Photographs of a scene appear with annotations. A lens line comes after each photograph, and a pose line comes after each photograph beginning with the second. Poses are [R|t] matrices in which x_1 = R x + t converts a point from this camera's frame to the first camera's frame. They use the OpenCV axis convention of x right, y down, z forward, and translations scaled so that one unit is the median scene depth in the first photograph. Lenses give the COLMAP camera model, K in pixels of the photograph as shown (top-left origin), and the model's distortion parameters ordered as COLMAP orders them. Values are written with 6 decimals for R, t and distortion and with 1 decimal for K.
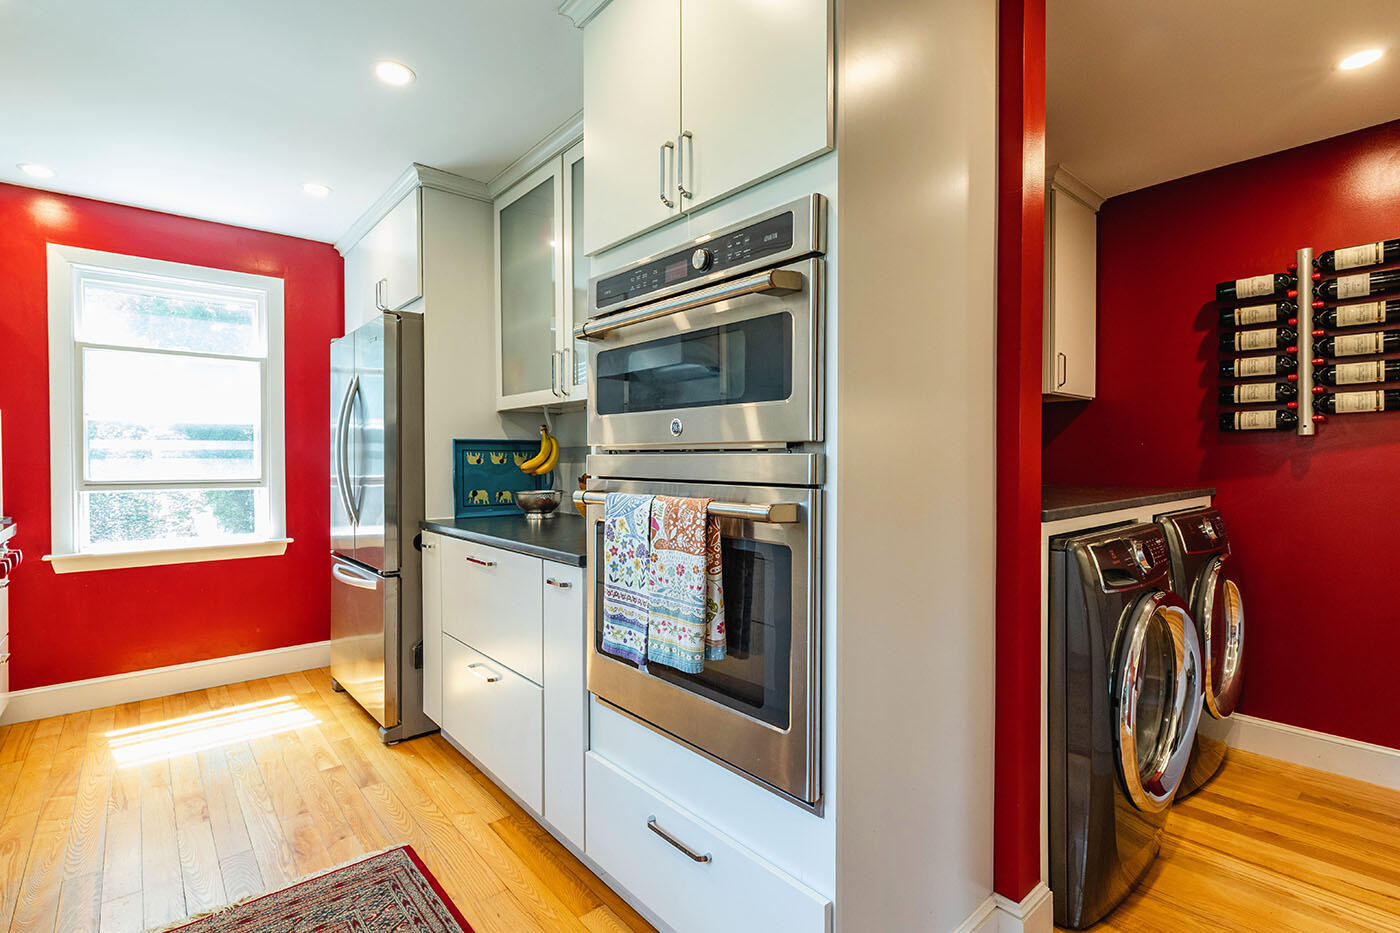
lens RADIAL K [[663.9, 0, 703.6], [0, 663.9, 467.0], [0, 0, 1]] dist [0.000587, -0.001264]
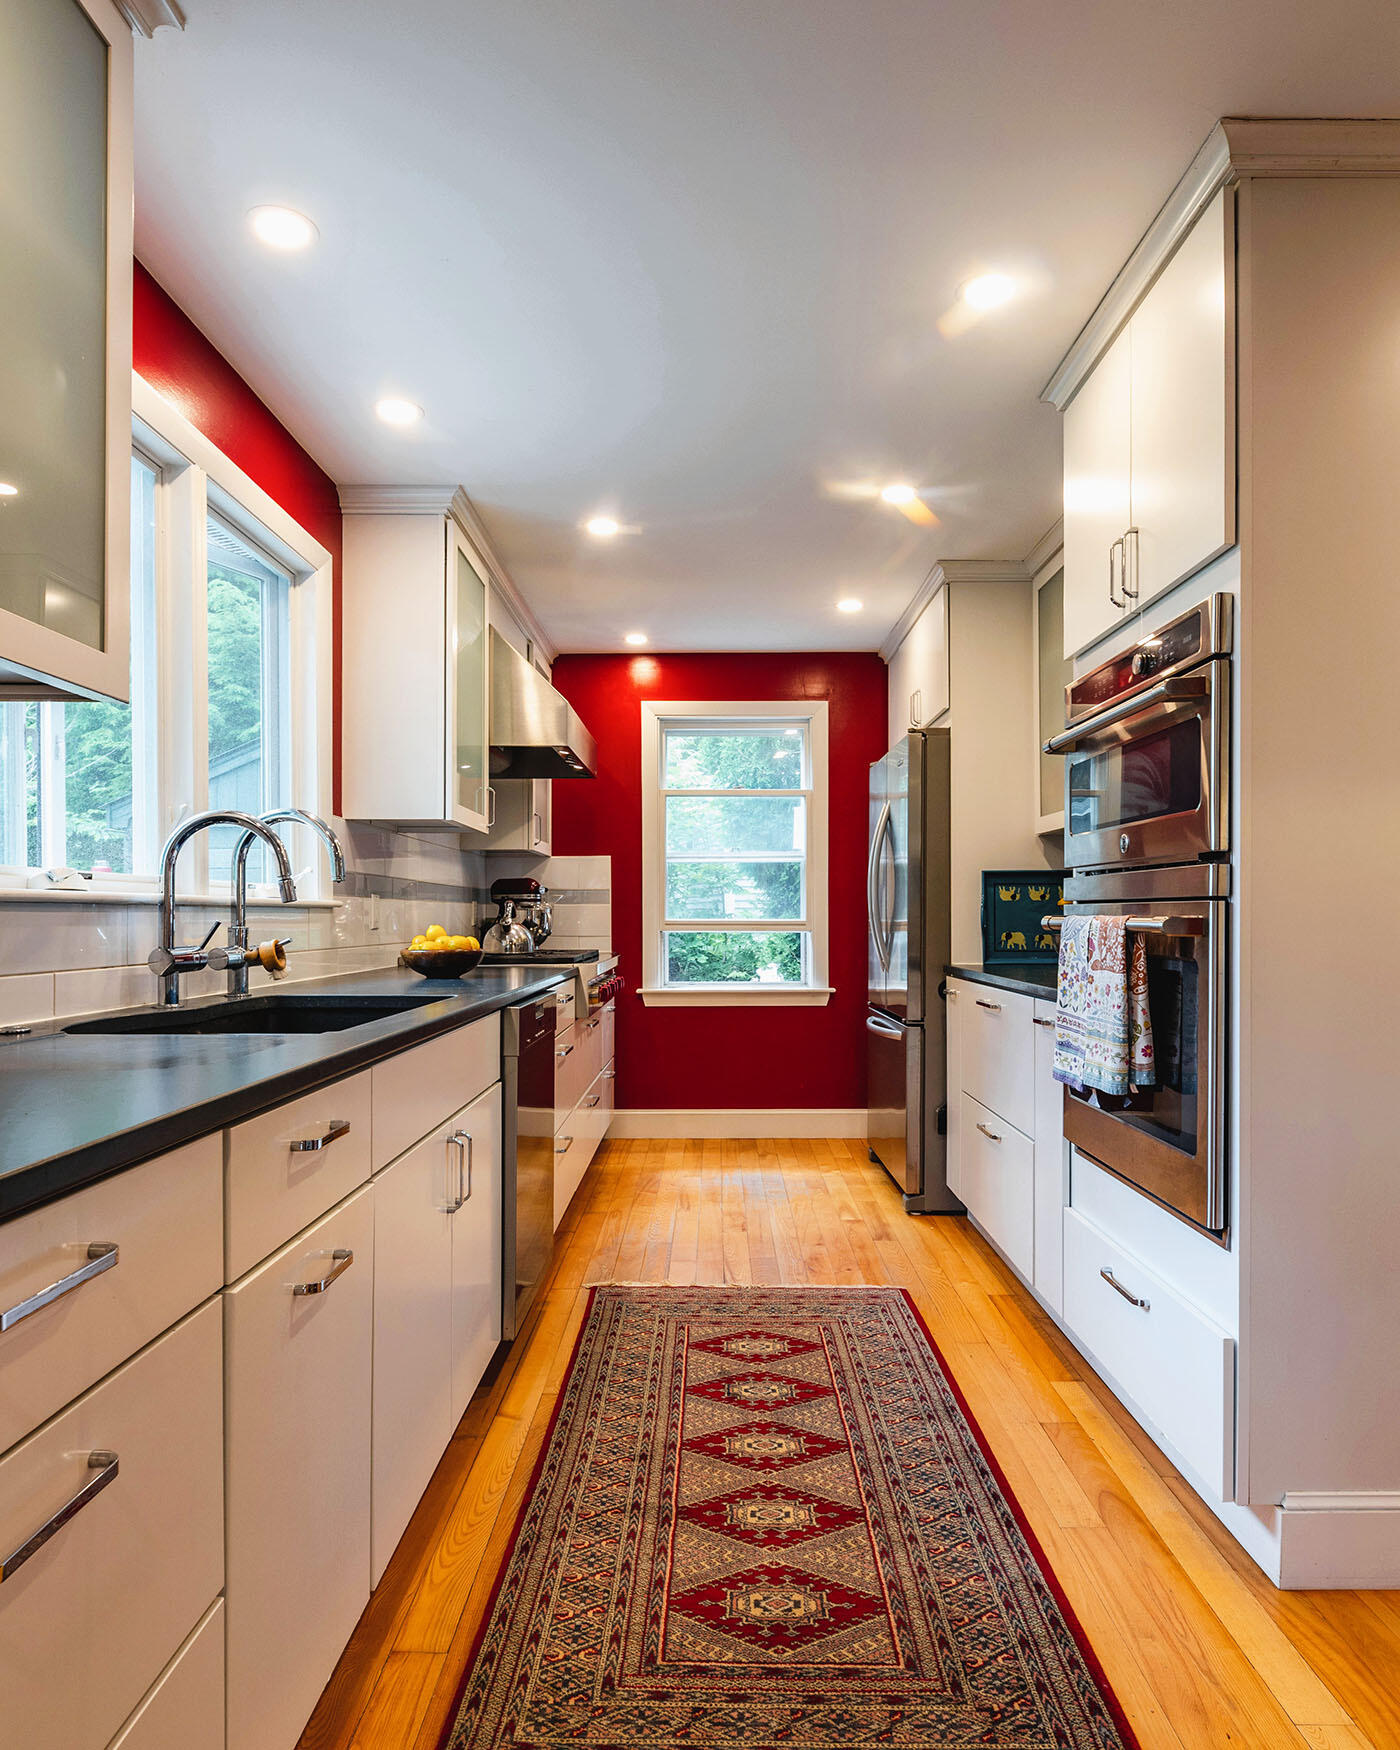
lens RADIAL K [[1071.6, 0, 694.1], [0, 1071.6, 927.3], [0, 0, 1]] dist [0.004170, 0.000160]
pose [[0.746827, 0.007831, -0.664972, 0.091005], [-0.008553, 0.999961, 0.002169, 0.010703], [0.664963, 0.004068, 0.746865, -0.094093]]
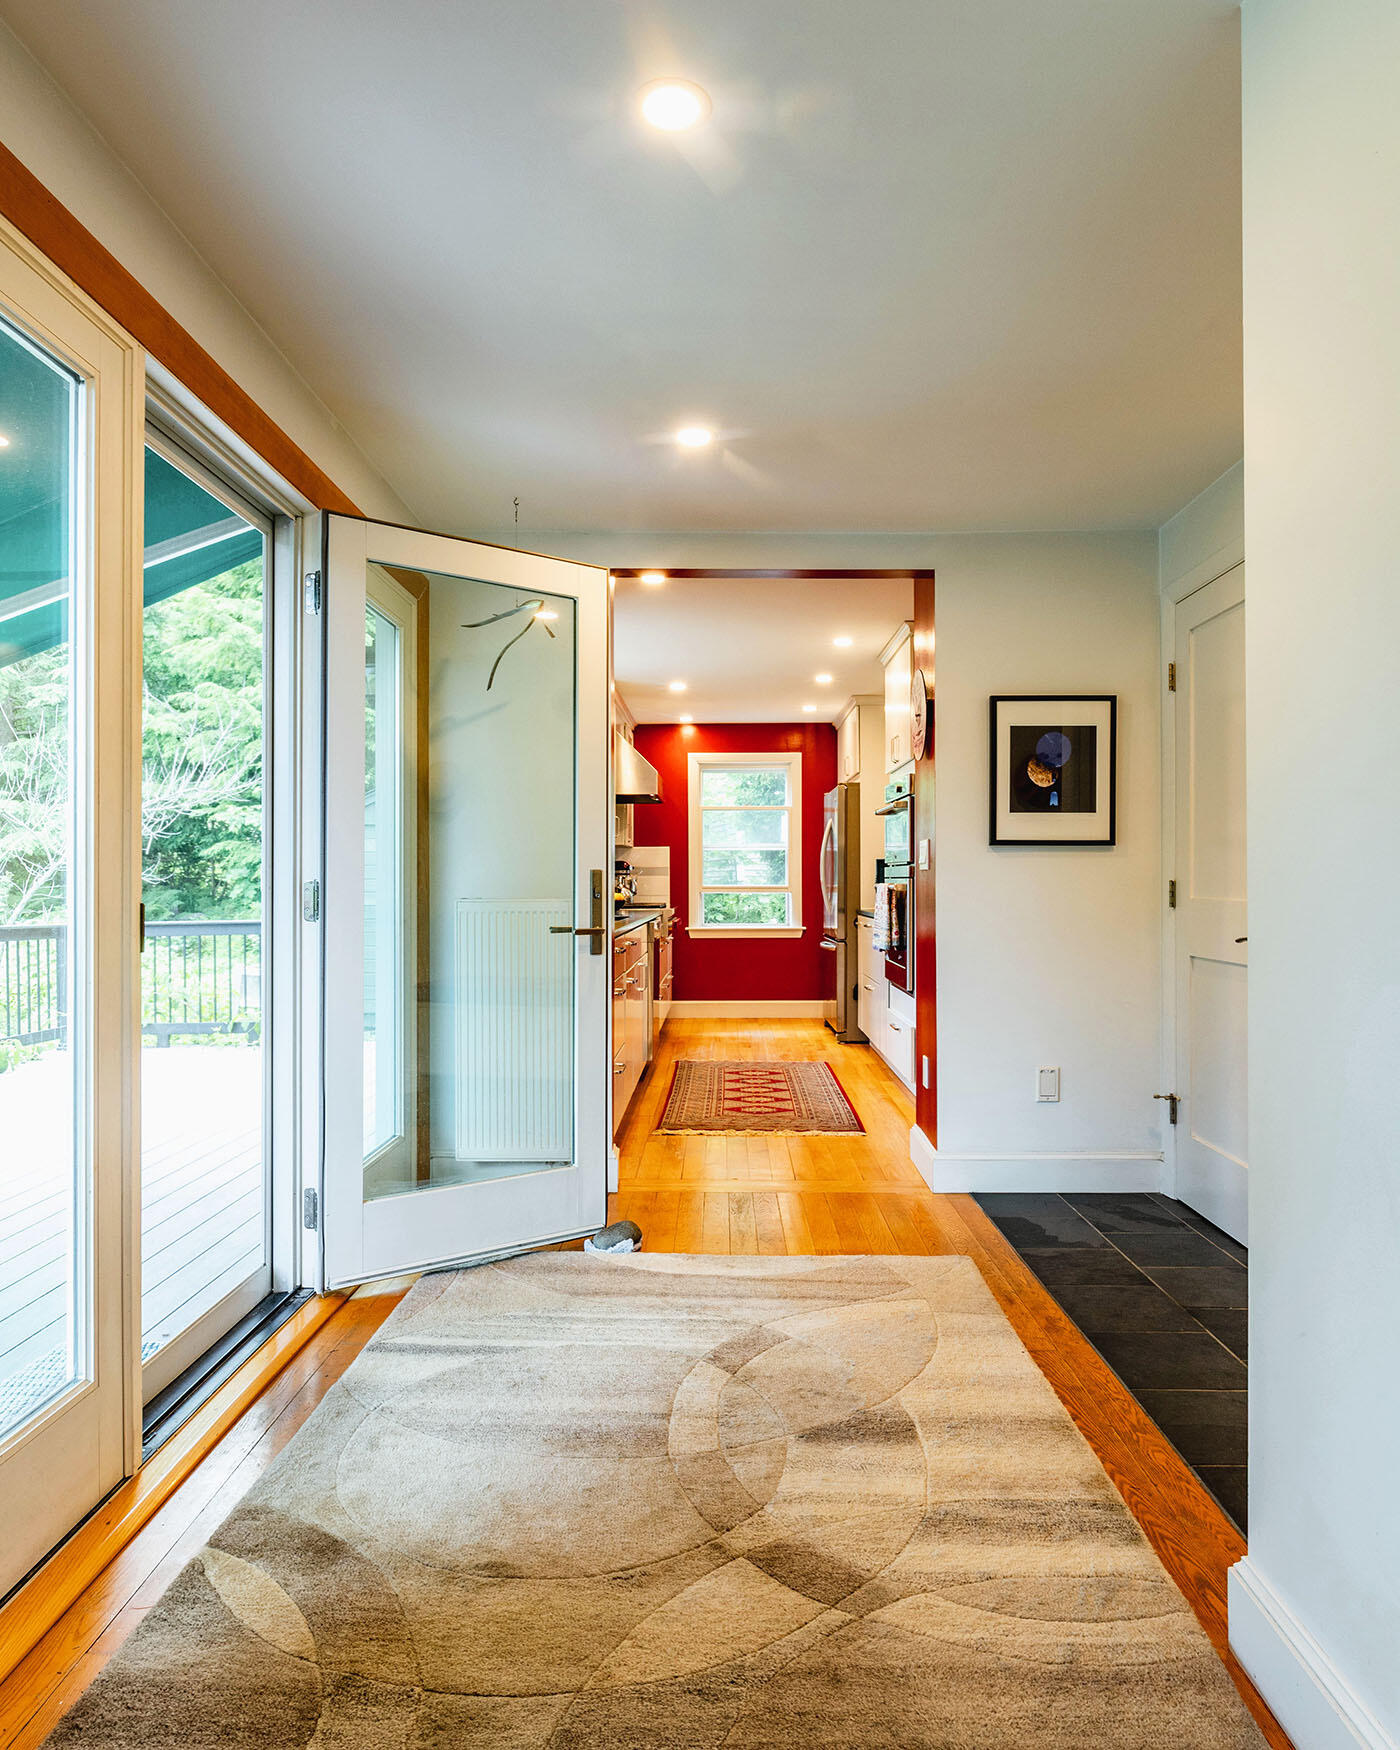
lens RADIAL K [[1071.6, 0, 693.9], [0, 1071.6, 877.0], [0, 0, 1]] dist [0.004170, 0.000160]
pose [[0.740005, -0.003573, -0.672591, 0.363659], [-0.007502, 0.999880, -0.013566, 0.013713], [0.672559, 0.015085, 0.739890, -0.423846]]
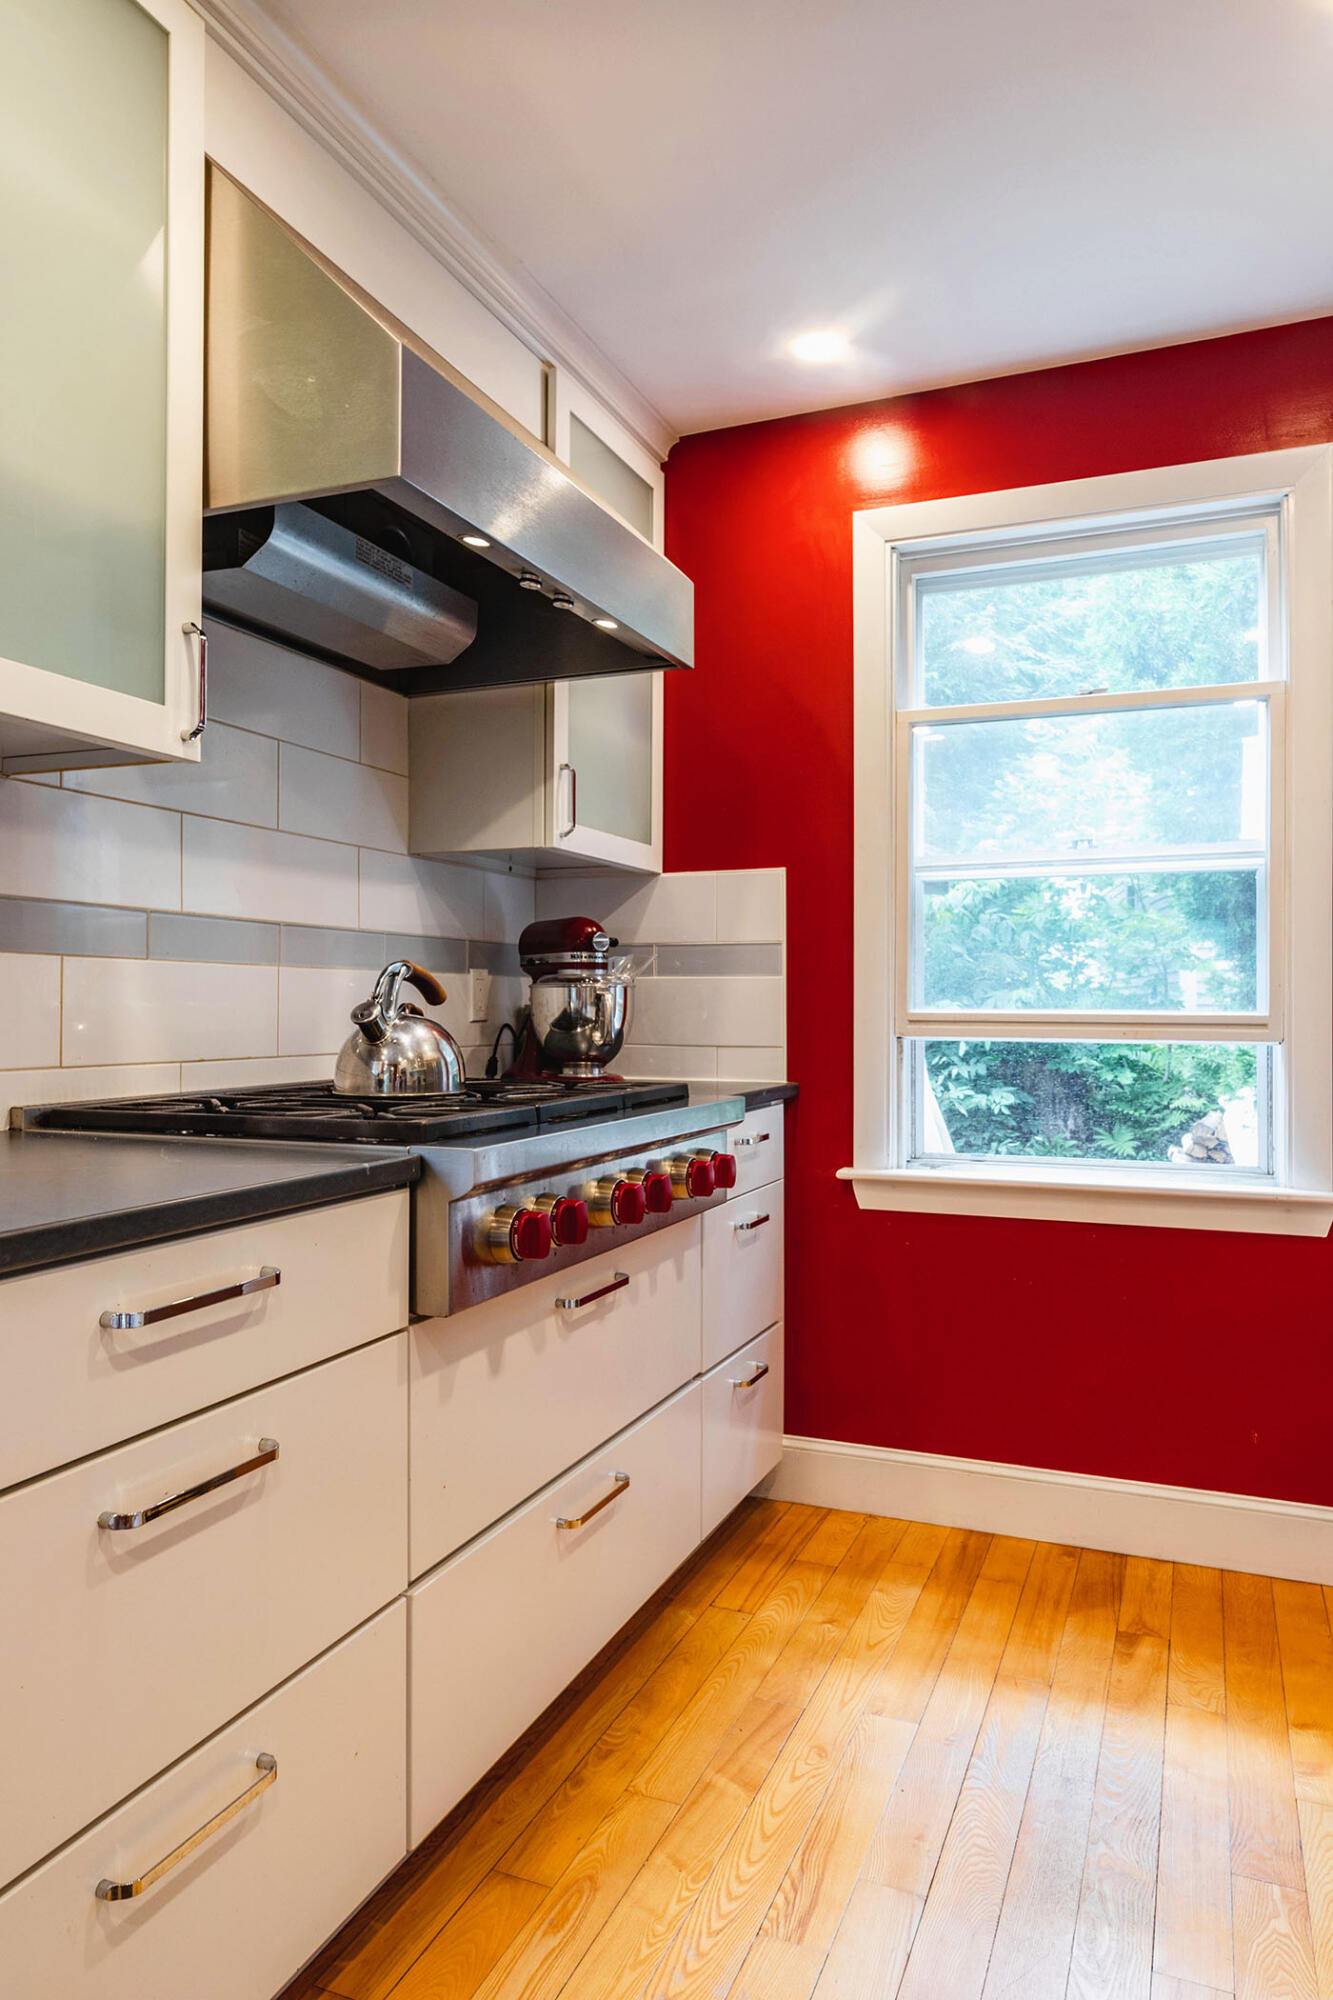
lens RADIAL K [[1270.6, 0, 654.2], [0, 1270.6, 1008.5], [0, 0, 1]] dist [0.003652, -0.000886]
pose [[0.435216, 0.004731, -0.900314, -0.086641], [-0.015158, 0.999883, -0.002073, 0.008642], [0.900198, 0.014549, 0.435237, 0.179742]]
